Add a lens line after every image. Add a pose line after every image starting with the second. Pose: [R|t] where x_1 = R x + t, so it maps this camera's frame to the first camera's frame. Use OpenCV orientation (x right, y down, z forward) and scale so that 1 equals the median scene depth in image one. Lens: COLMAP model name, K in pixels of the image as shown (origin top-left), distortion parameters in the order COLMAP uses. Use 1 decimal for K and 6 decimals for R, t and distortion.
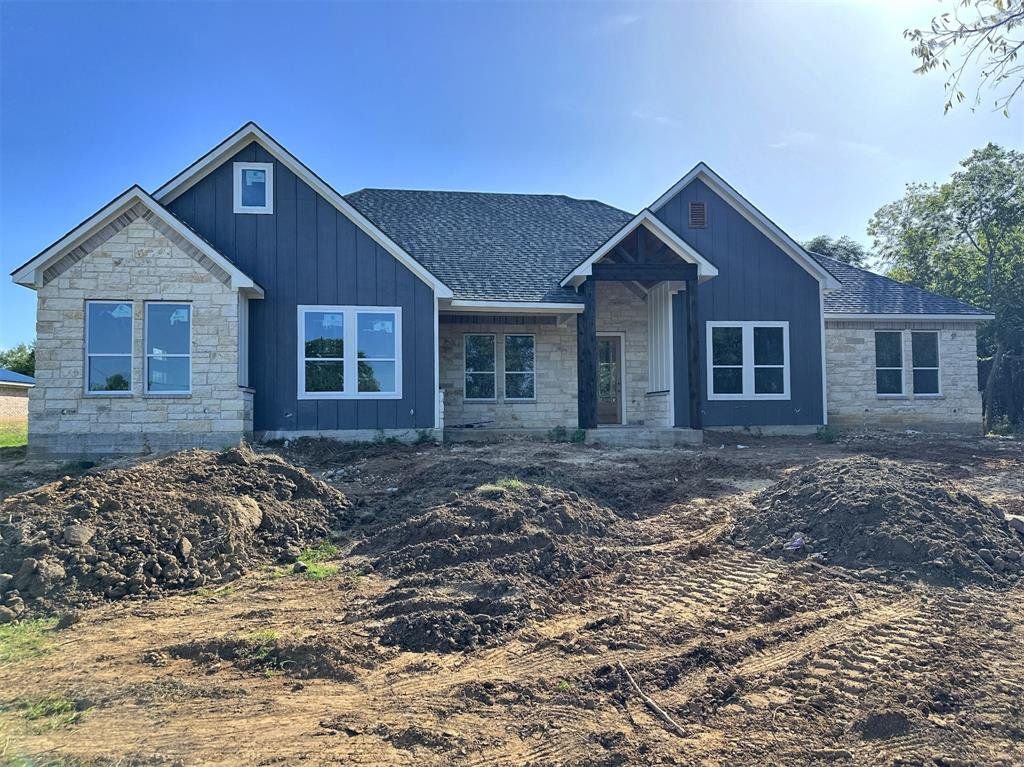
lens RADIAL K [[890.2, 0, 484.1], [0, 890.2, 356.0], [0, 0, 1]] dist [0.088791, -0.015603]
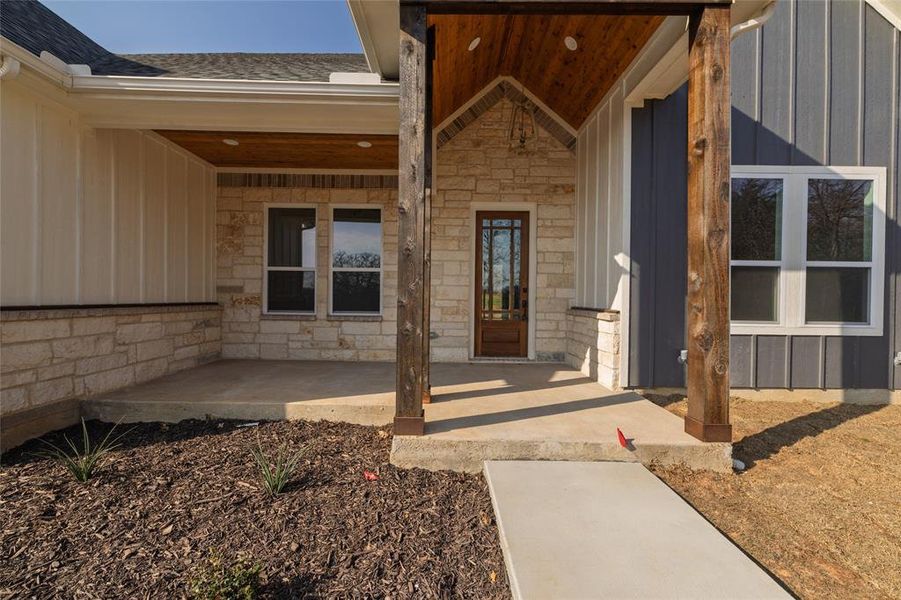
lens RADIAL K [[433.7, 0, 443.8], [0, 433.7, 282.7], [0, 0, 1]] dist [0.009286, -0.000807]
pose [[0.990342, 0.017695, -0.137509, 0.140400], [-0.010183, 0.998427, 0.055143, 0.010488], [0.138268, -0.053211, 0.988964, 0.718263]]
